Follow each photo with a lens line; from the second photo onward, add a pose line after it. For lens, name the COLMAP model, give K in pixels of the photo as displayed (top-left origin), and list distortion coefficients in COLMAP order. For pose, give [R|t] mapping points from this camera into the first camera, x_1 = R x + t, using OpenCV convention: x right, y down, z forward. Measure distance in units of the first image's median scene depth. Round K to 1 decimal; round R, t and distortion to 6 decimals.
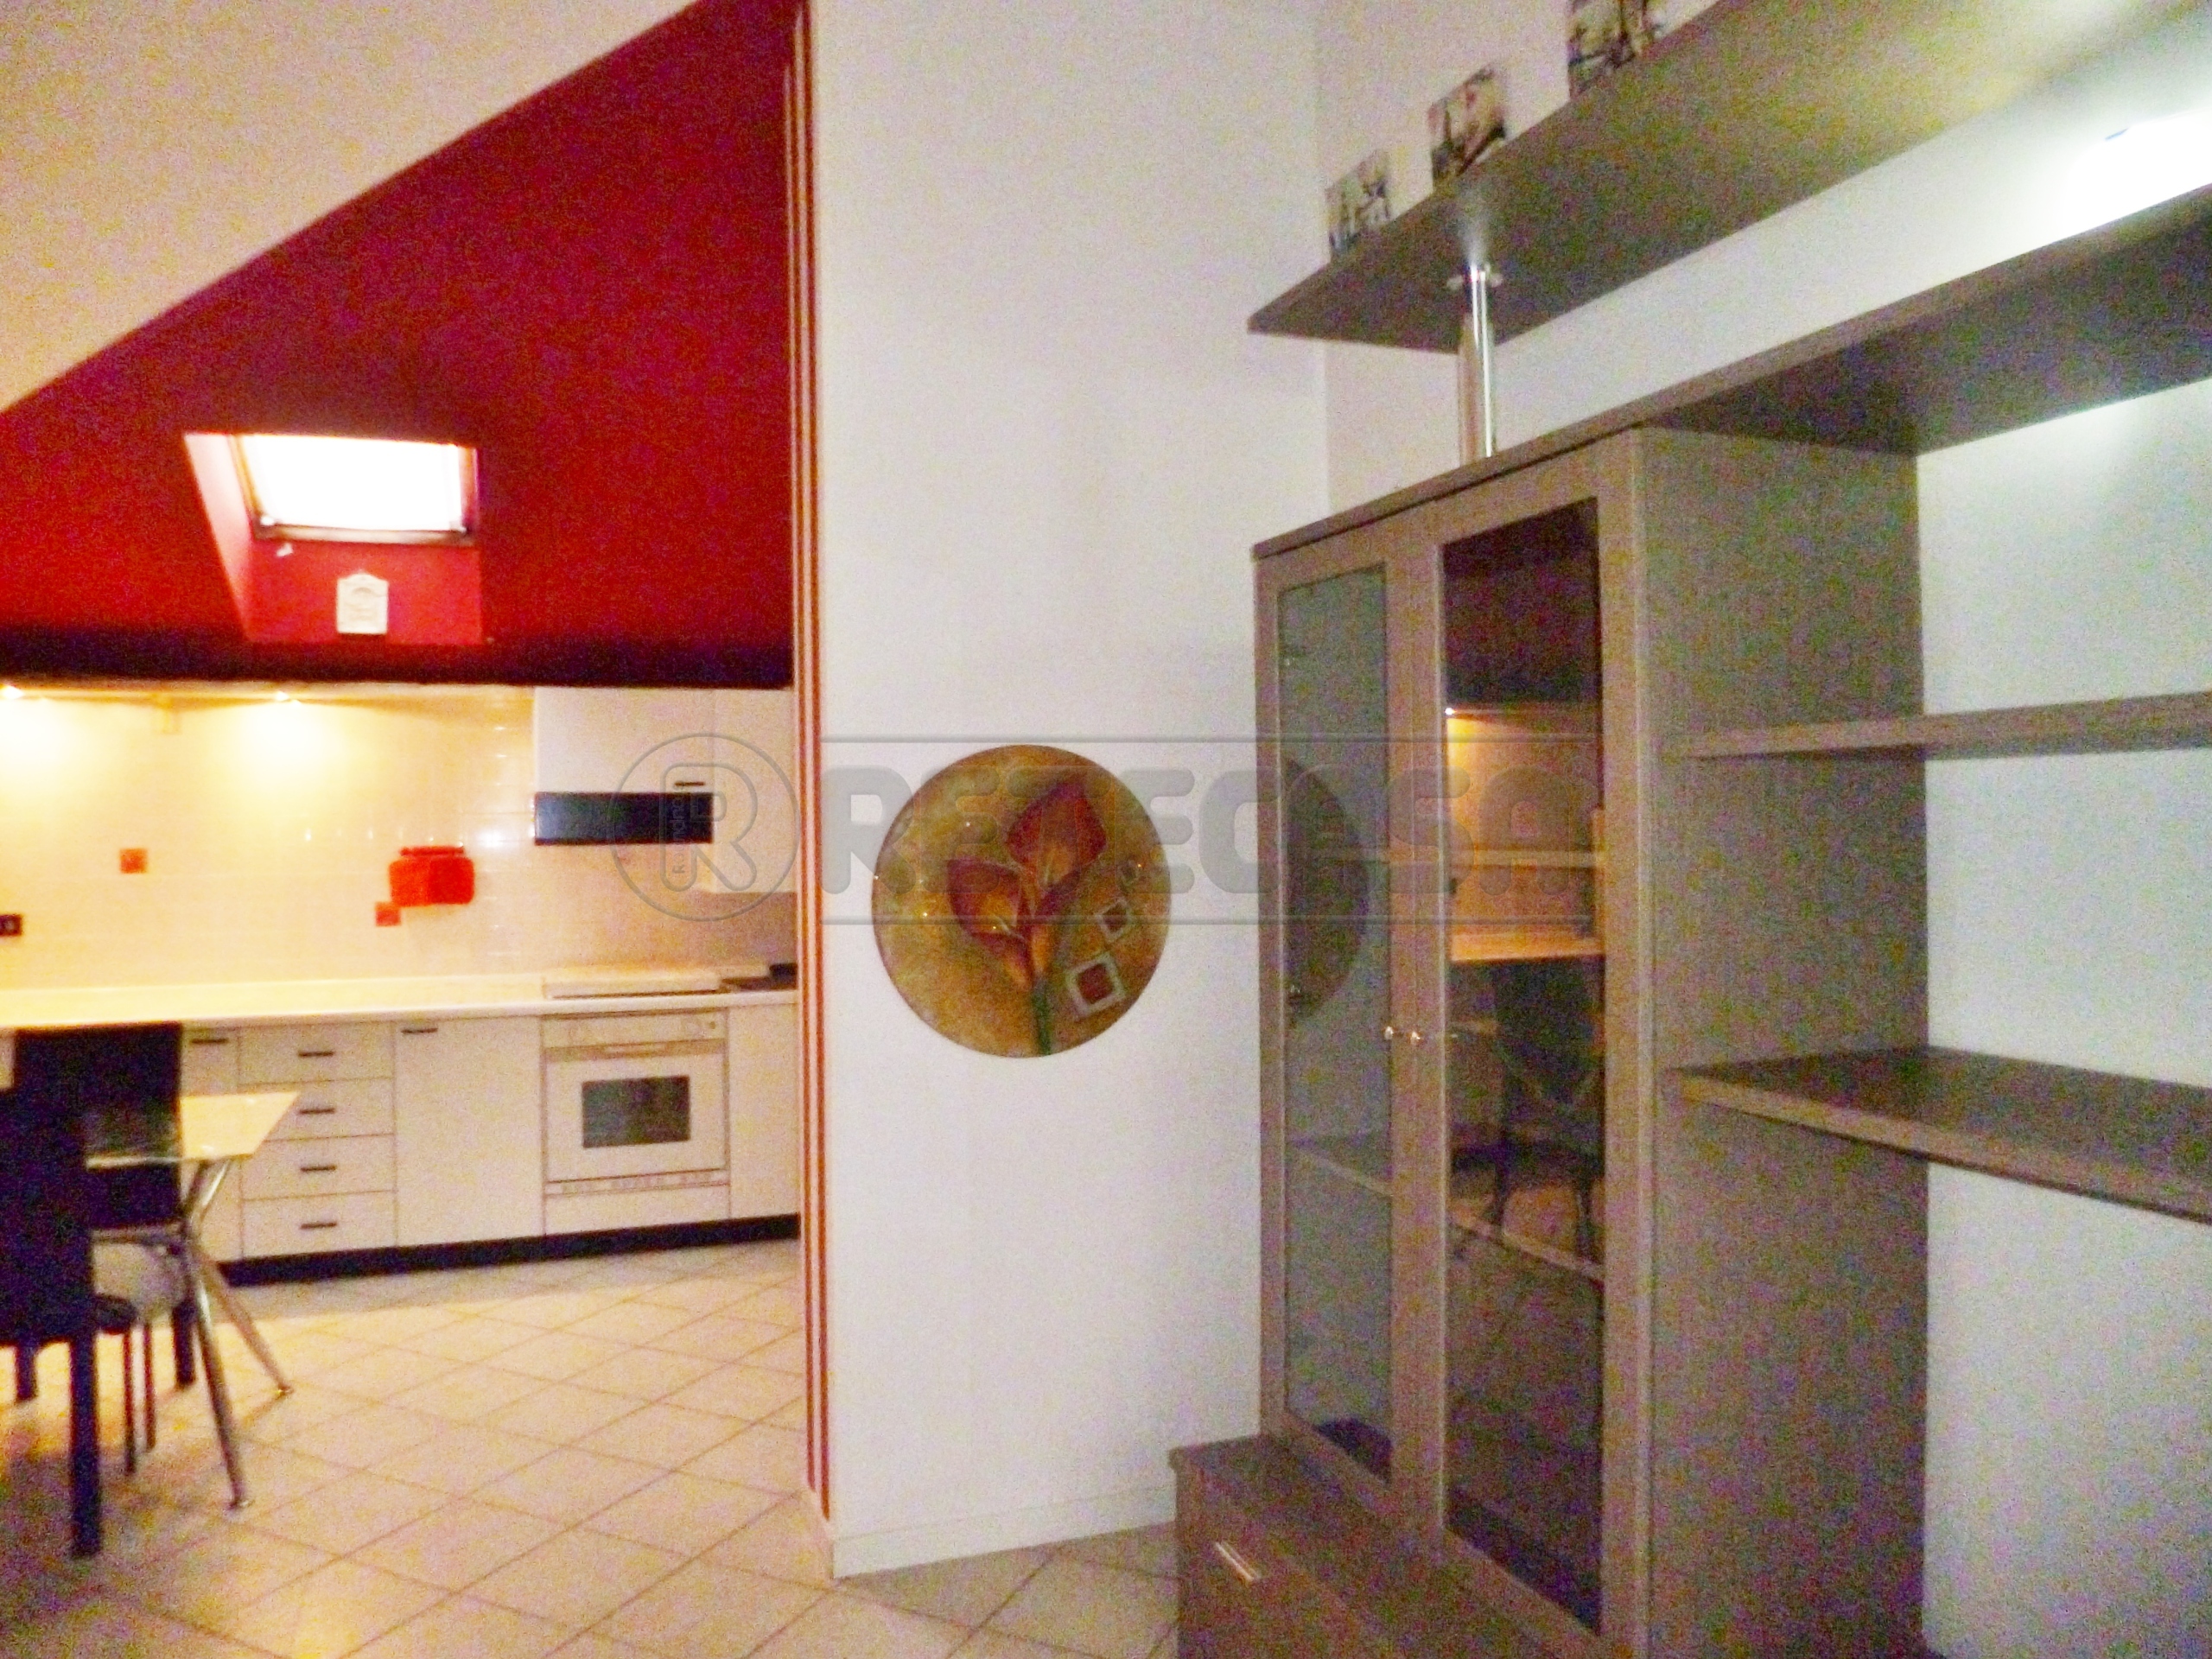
lens RADIAL K [[1551.0, 0, 1096.0], [0, 1551.0, 824.9], [0, 0, 1]] dist [-0.079315, 0.024065]
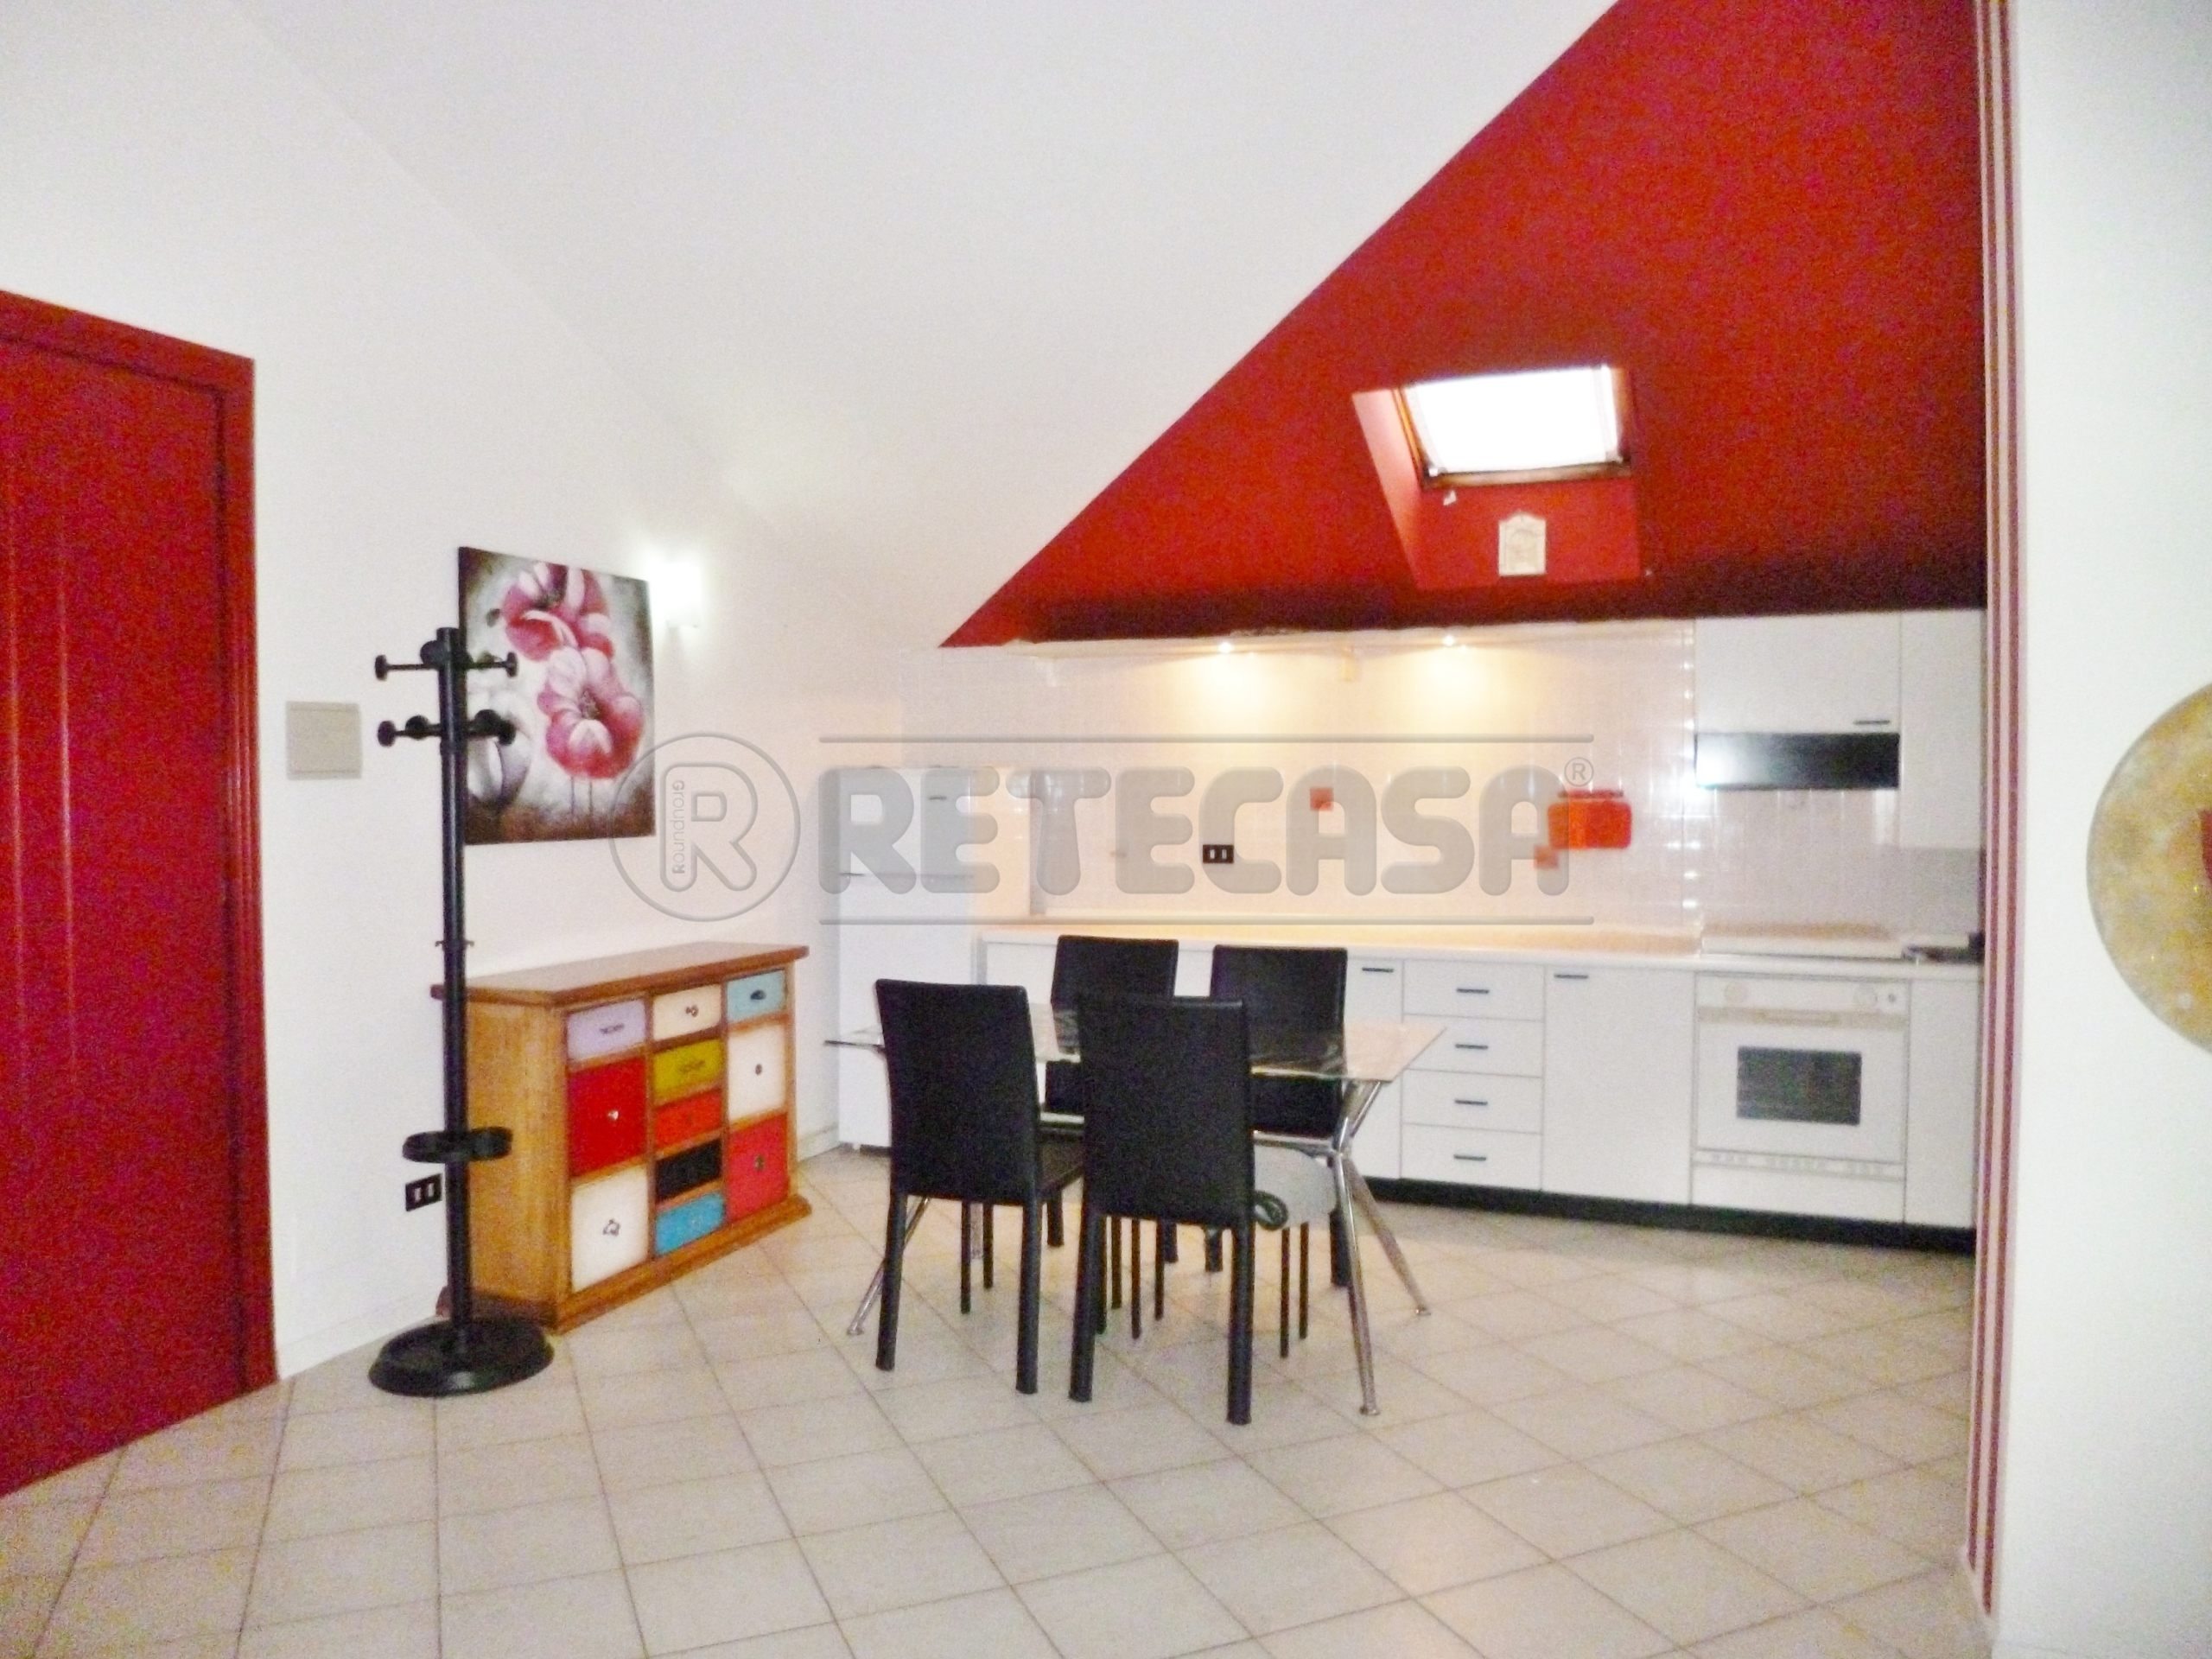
lens RADIAL K [[1551.0, 0, 1091.9], [0, 1551.0, 826.3], [0, 0, 1]] dist [-0.079315, 0.024065]
pose [[0.730537, 0.027951, -0.682300, 0.004666], [-0.006553, 0.999403, 0.033924, 0.006920], [0.682841, -0.020312, 0.730284, 0.070047]]
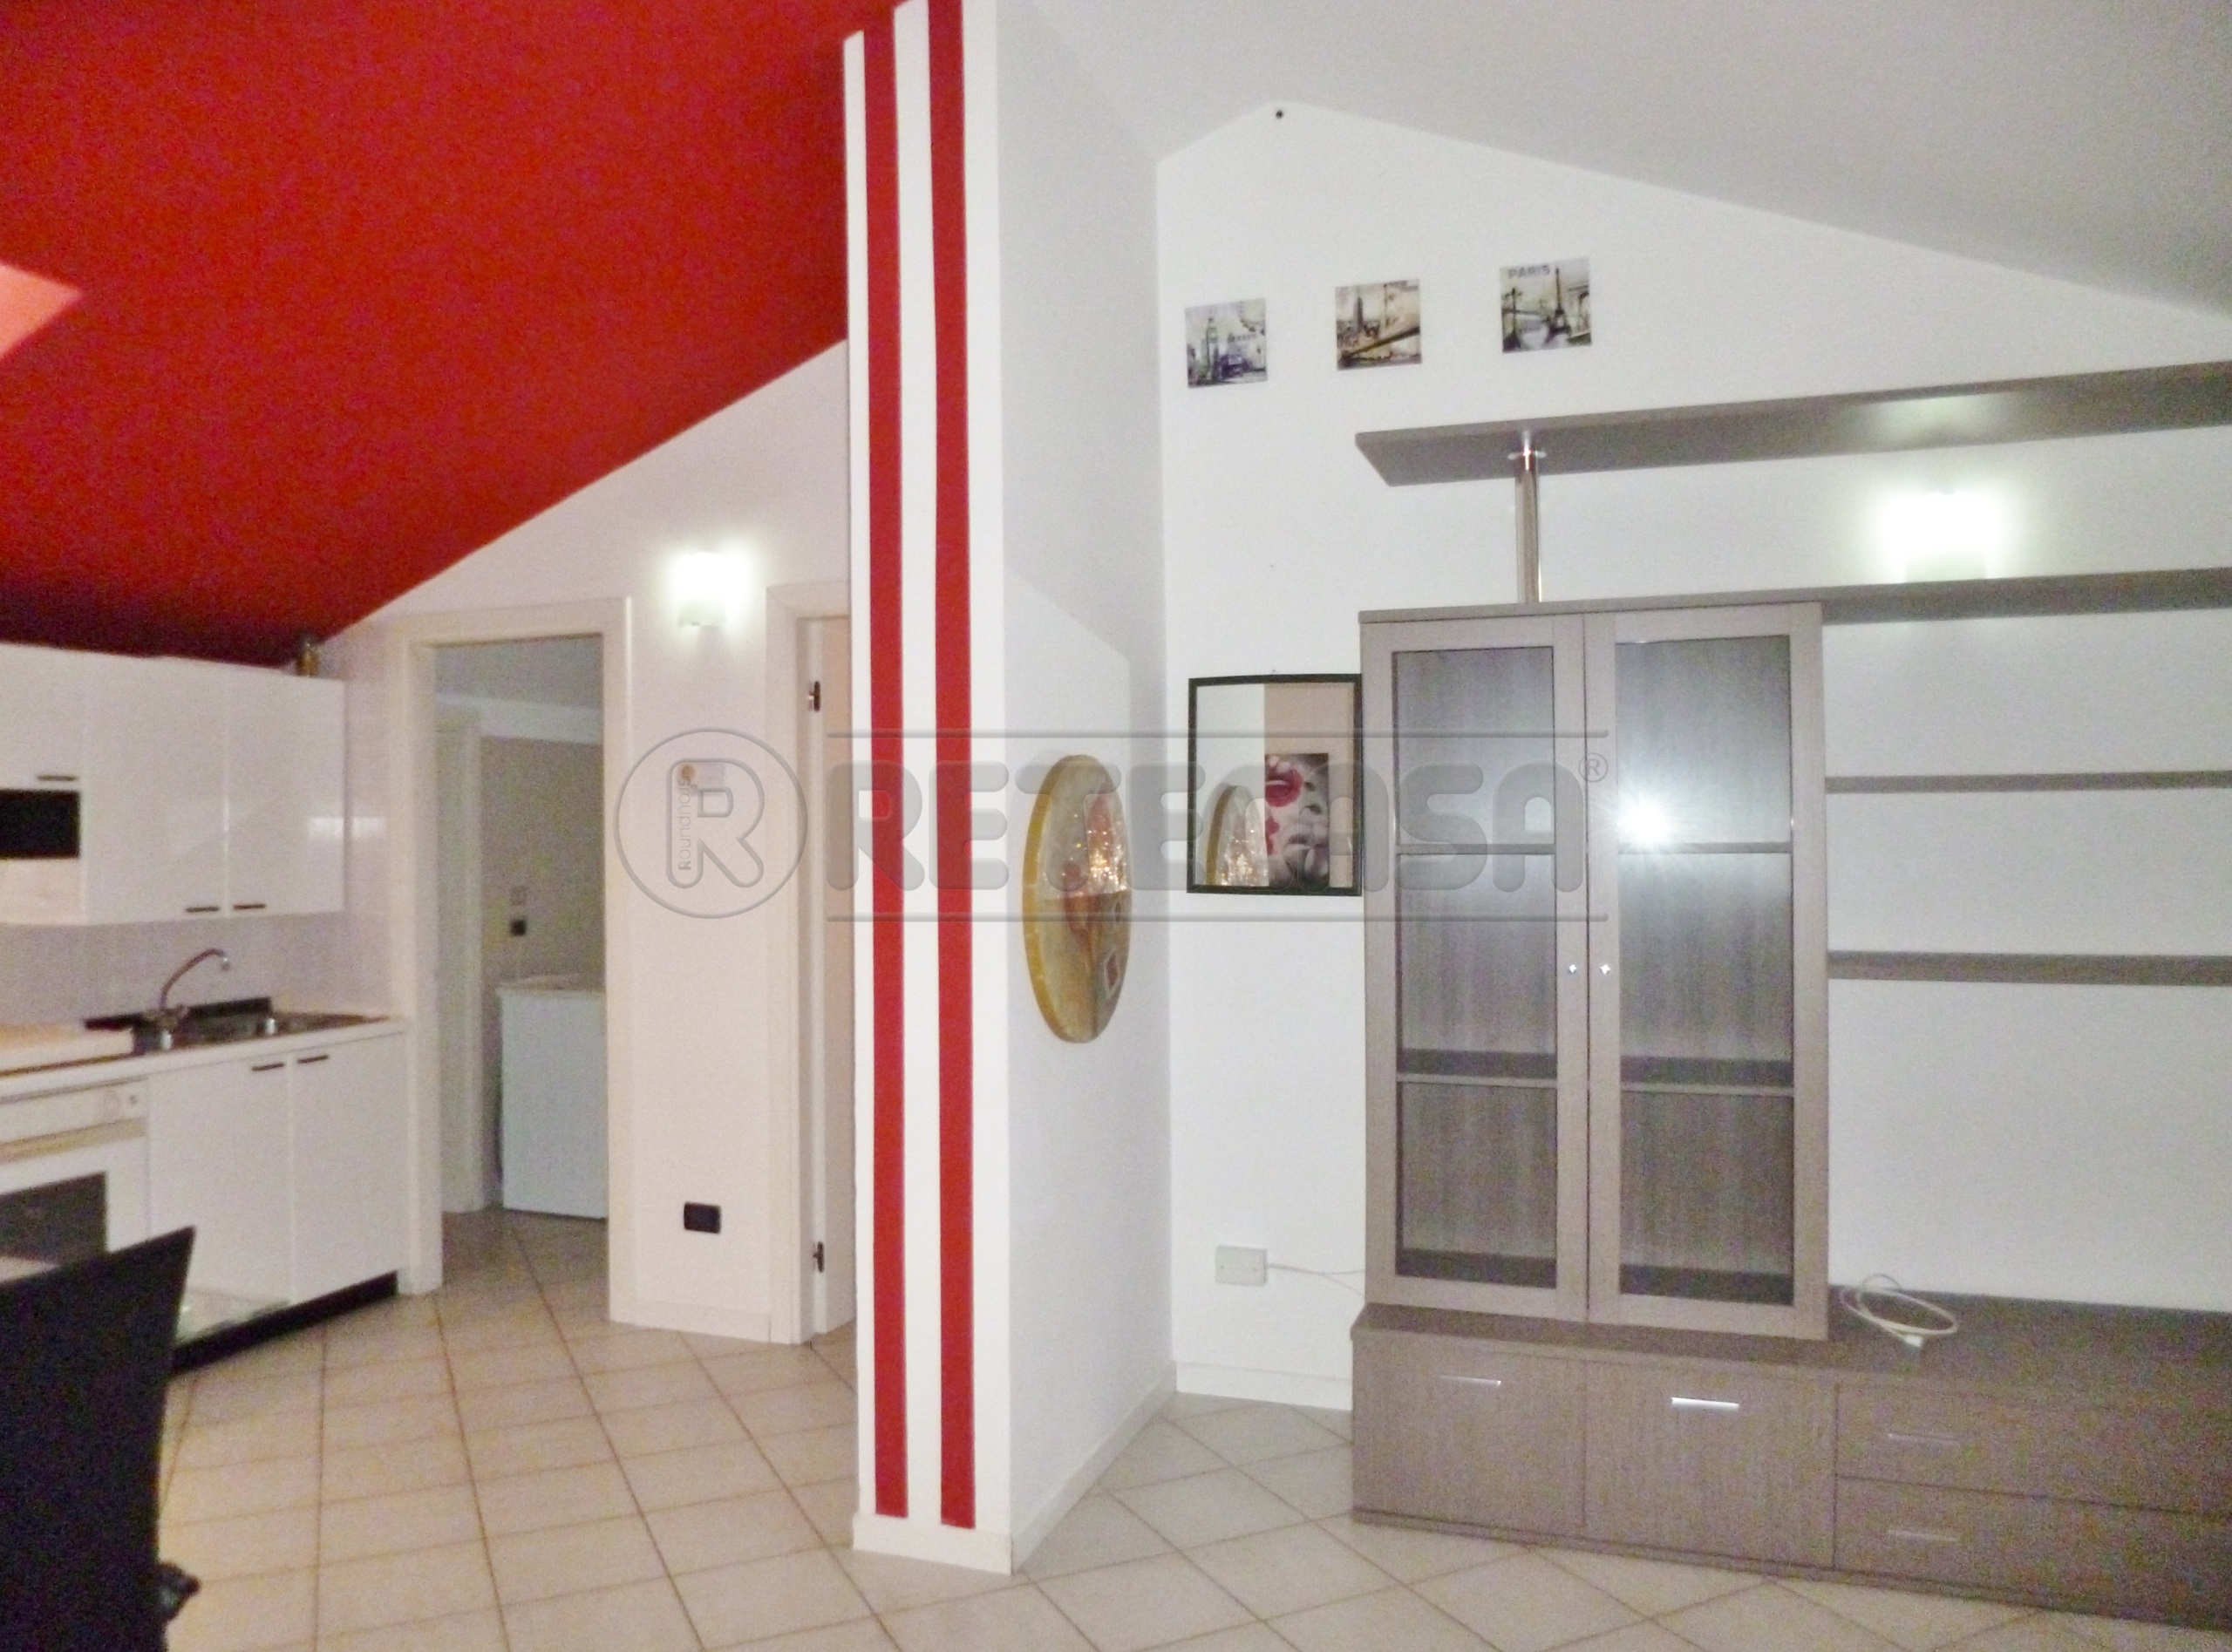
lens RADIAL K [[1564.9, 0, 1105.1], [0, 1564.9, 792.4], [0, 0, 1]] dist [-0.079315, 0.024065]
pose [[0.652166, 0.020988, 0.757786, -0.531467], [0.002100, 0.999563, -0.029492, 0.002964], [-0.758073, 0.020825, 0.651837, 0.164801]]
